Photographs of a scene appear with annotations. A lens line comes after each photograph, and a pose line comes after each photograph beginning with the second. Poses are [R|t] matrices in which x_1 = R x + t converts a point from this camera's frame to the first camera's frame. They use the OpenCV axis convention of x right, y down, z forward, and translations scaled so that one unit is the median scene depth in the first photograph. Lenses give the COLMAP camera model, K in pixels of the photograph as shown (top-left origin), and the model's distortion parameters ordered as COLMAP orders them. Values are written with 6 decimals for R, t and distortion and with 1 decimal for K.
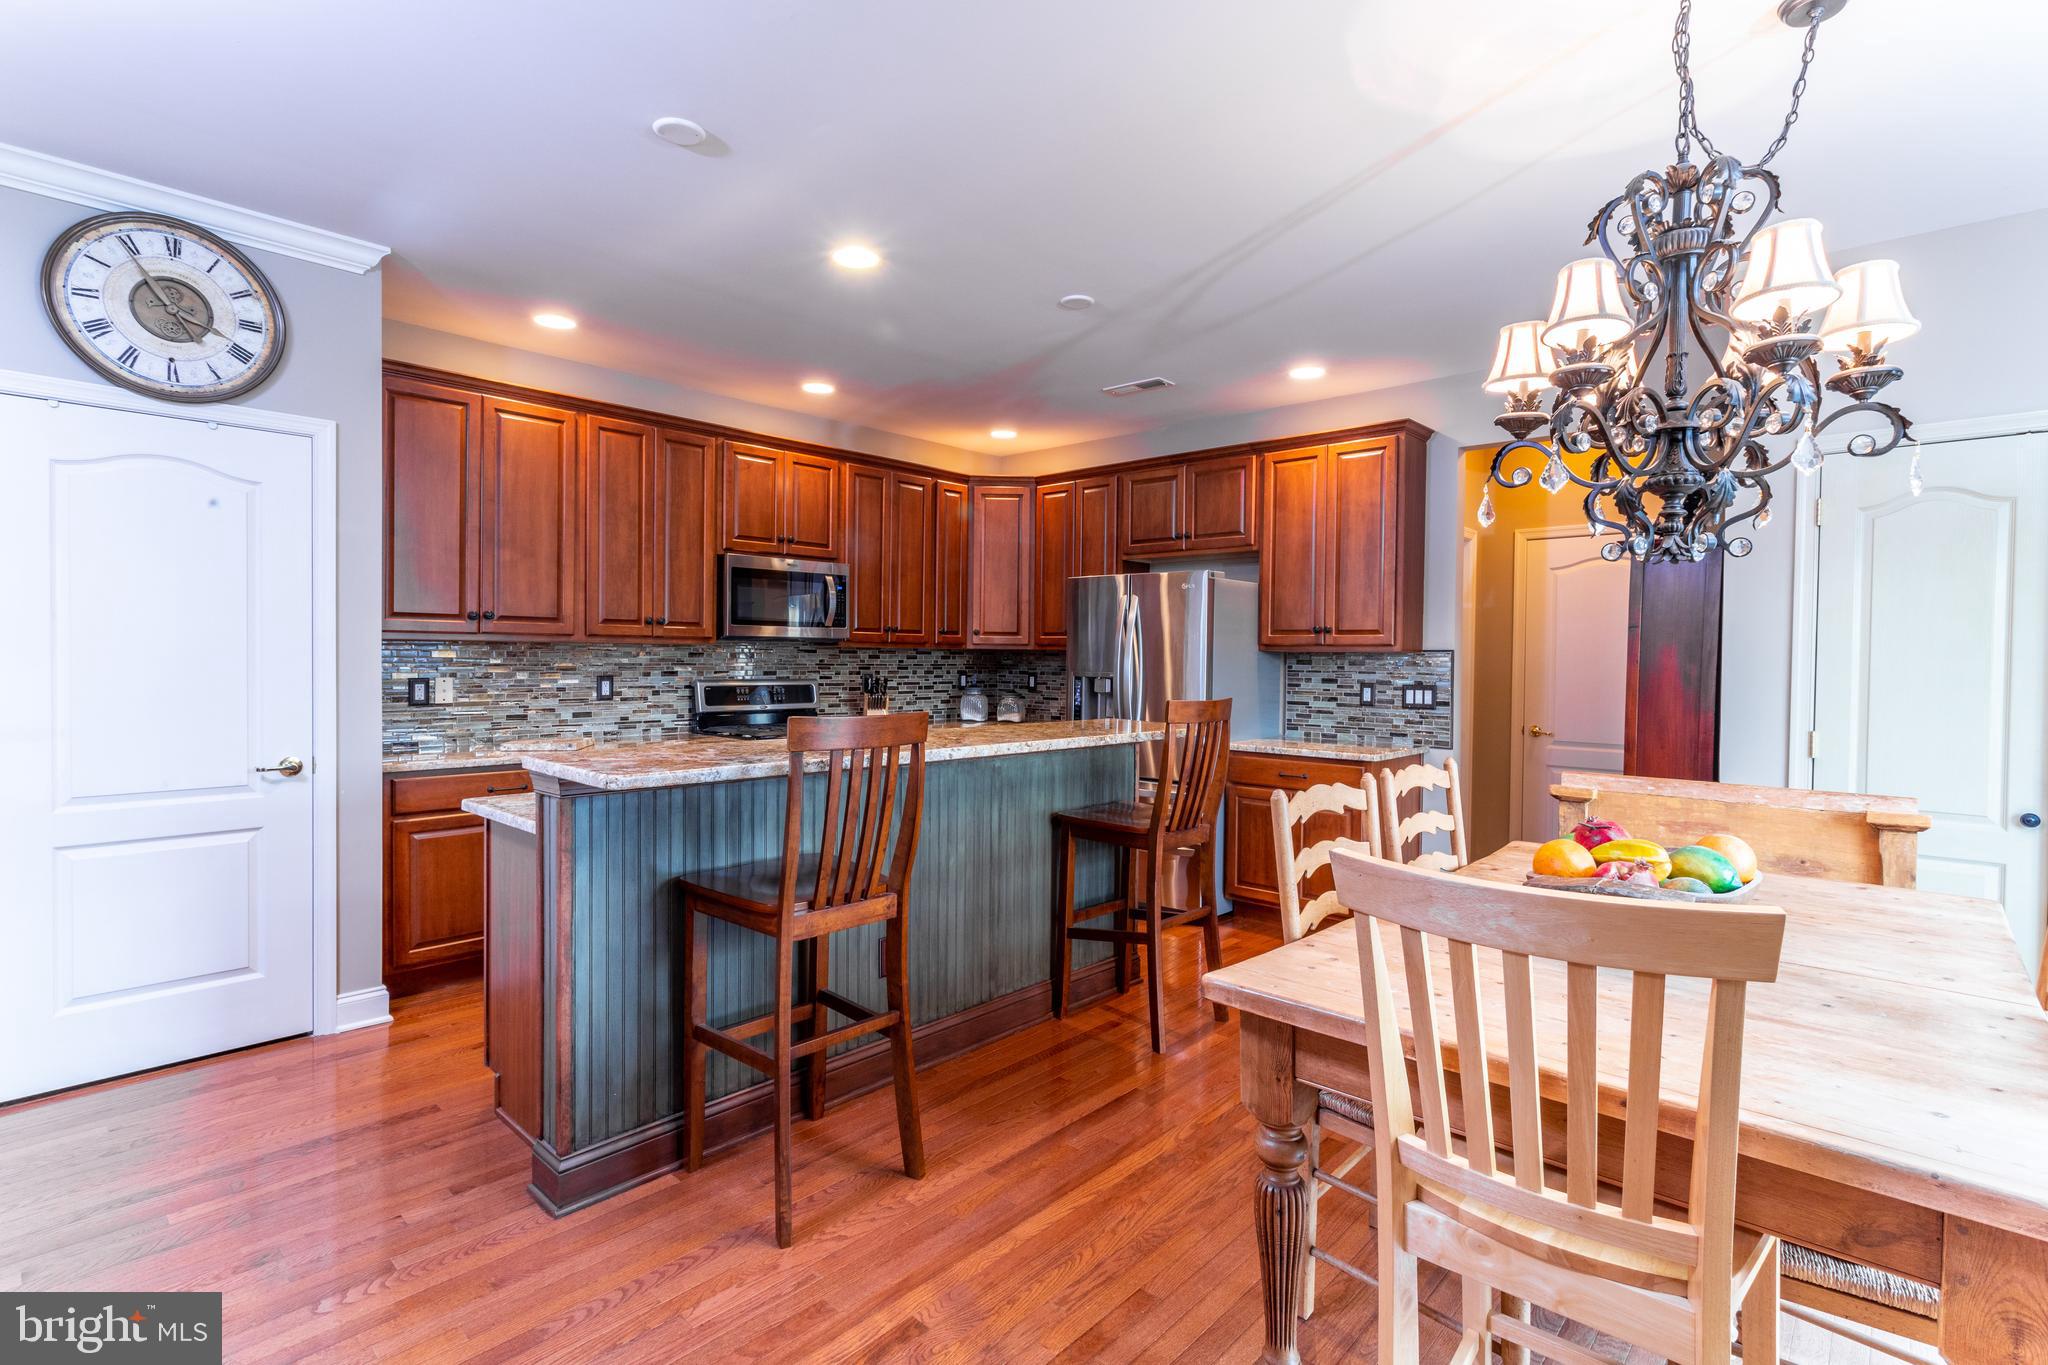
lens RADIAL K [[969.6, 0, 1024.7], [0, 969.6, 671.5], [0, 0, 1]] dist [0.002171, 0.000031]
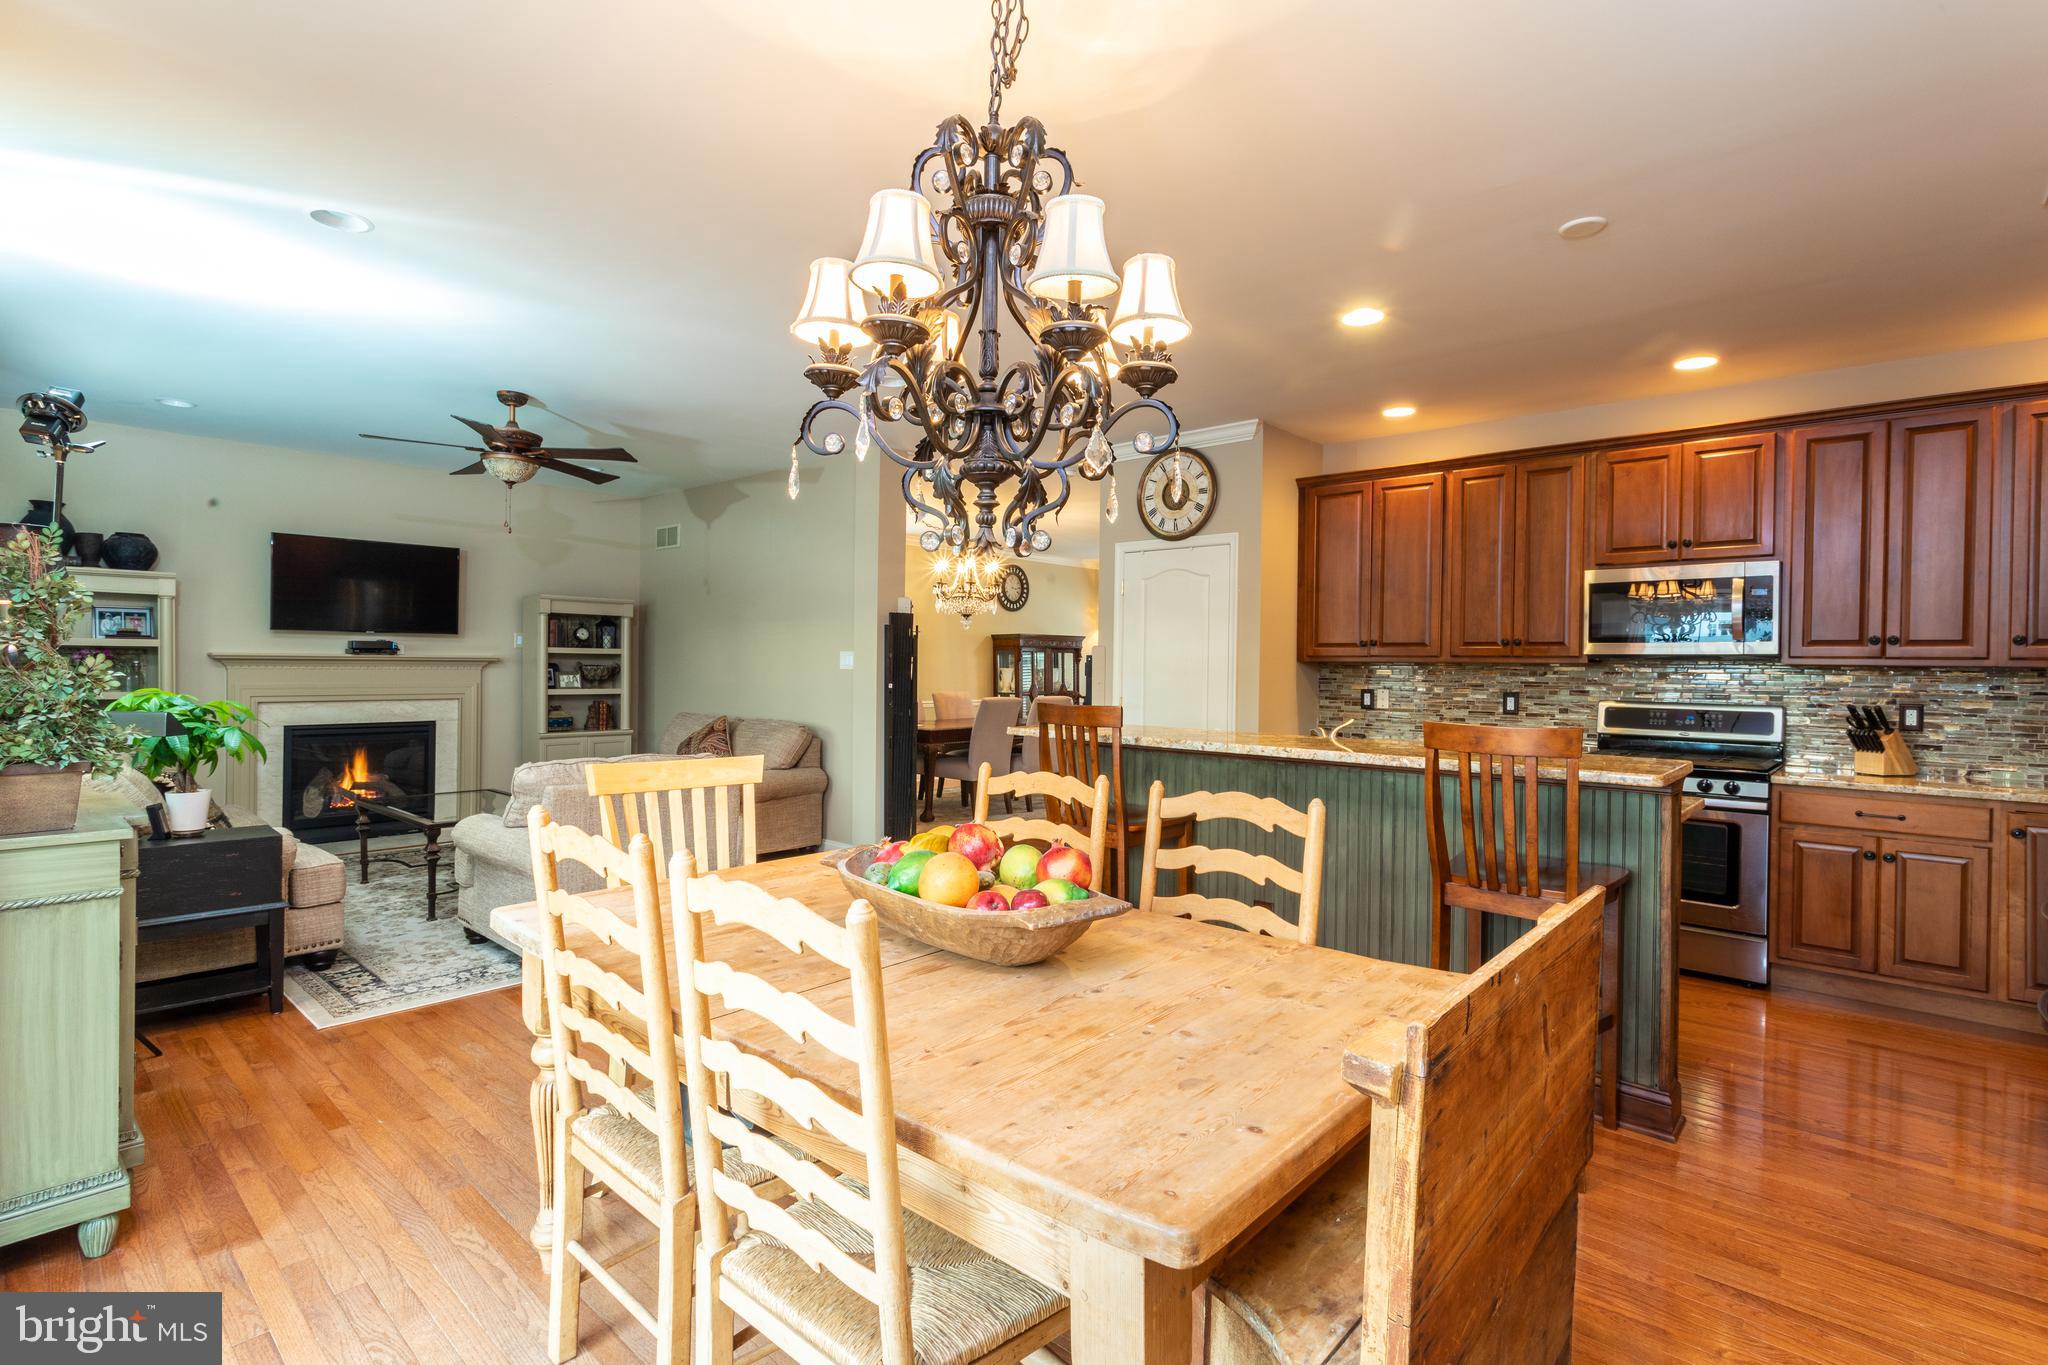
lens RADIAL K [[969.6, 0, 1030.6], [0, 969.6, 679.4], [0, 0, 1]] dist [0.002171, 0.000031]
pose [[0.019862, 0.002594, -0.999799, 0.676944], [-0.031796, 0.999492, 0.001962, 0.004696], [0.999297, 0.031751, 0.019934, 0.427692]]
